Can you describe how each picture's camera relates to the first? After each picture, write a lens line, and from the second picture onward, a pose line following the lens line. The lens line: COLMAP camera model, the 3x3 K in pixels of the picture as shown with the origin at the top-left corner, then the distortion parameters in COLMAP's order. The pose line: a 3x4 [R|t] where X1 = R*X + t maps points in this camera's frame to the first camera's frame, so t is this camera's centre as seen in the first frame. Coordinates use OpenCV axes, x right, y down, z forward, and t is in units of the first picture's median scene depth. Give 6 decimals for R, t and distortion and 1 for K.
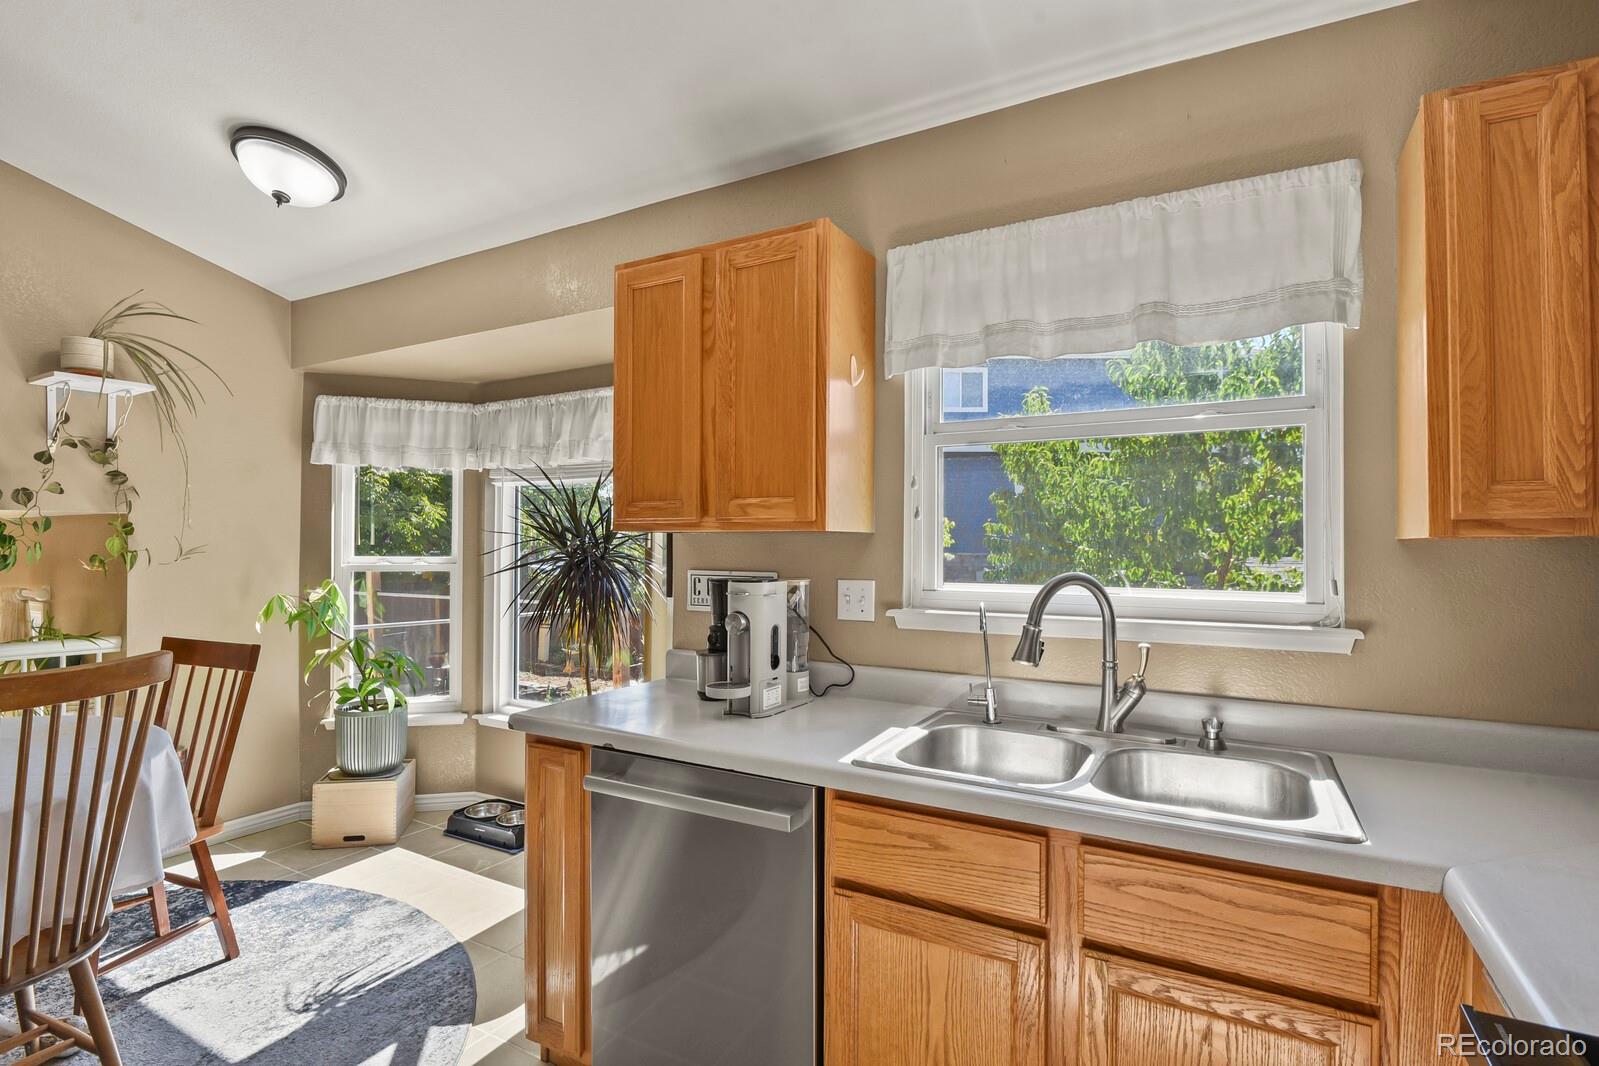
lens RADIAL K [[776.6, 0, 807.6], [0, 776.6, 542.9], [0, 0, 1]] dist [-0.004189, -0.006614]
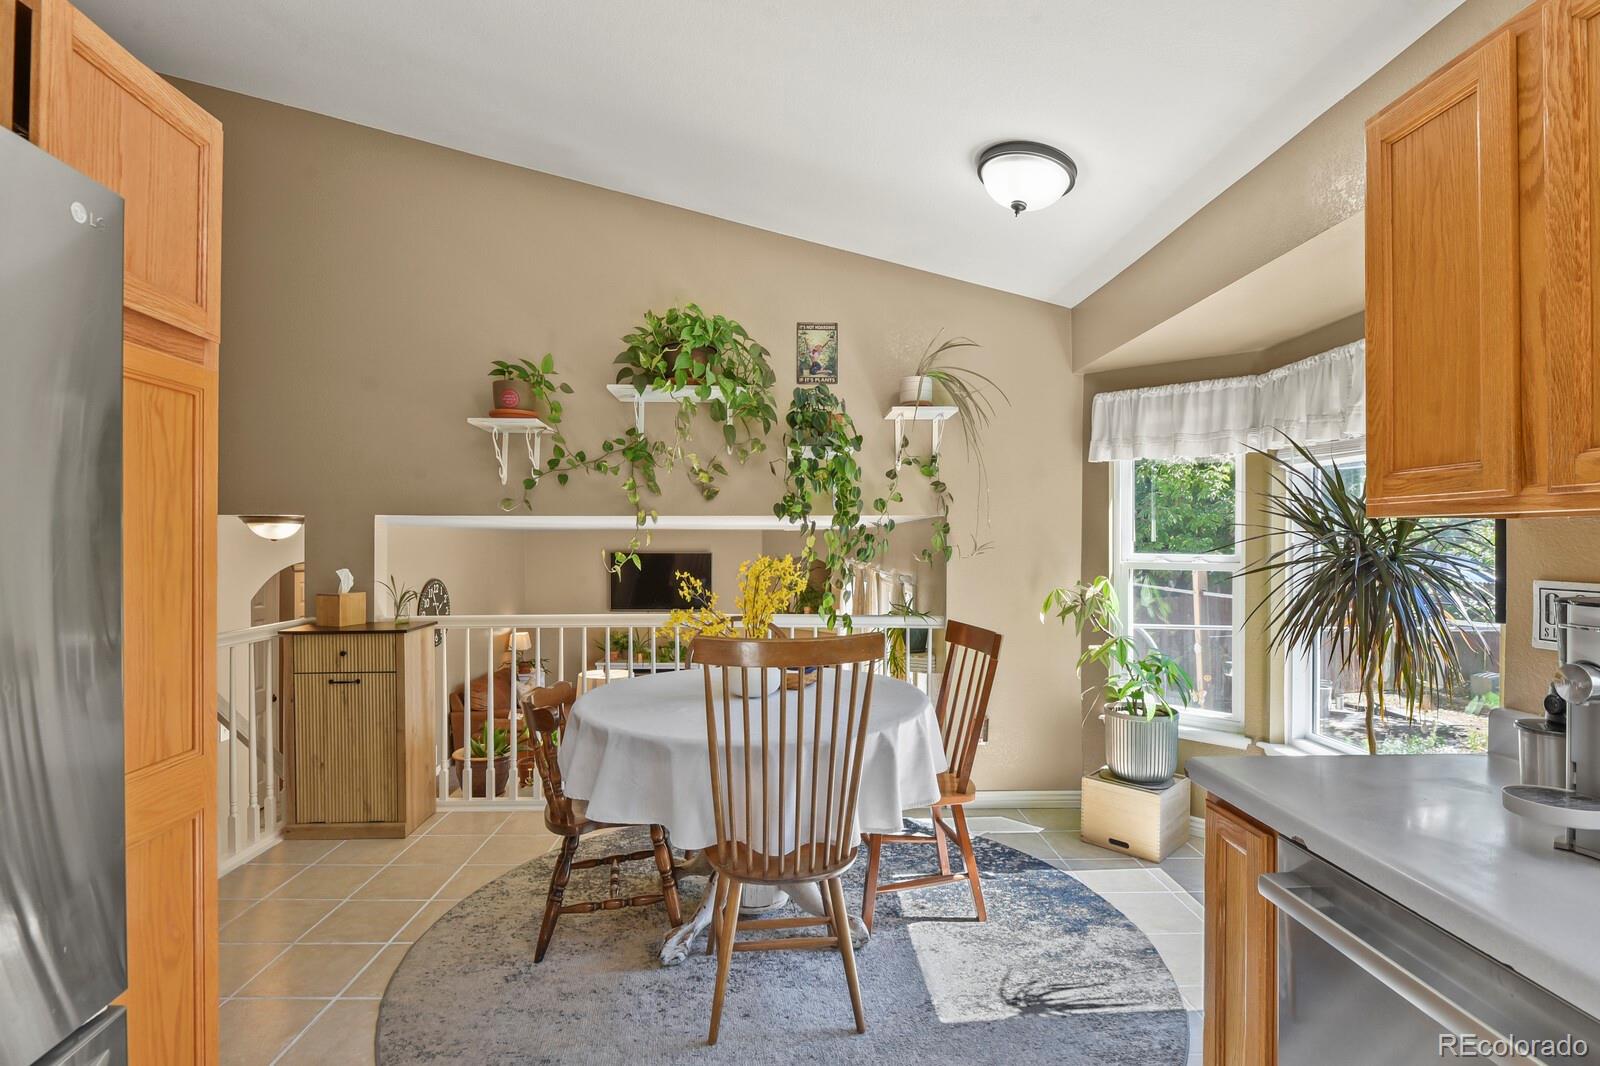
lens RADIAL K [[777.1, 0, 800.1], [0, 777.1, 540.1], [0, 0, 1]] dist [-0.004189, -0.006614]
pose [[0.510993, -0.003933, -0.859576, 0.060010], [0.001796, 0.999992, -0.003507, 0.004823], [0.859583, 0.000248, 0.510996, 0.196181]]
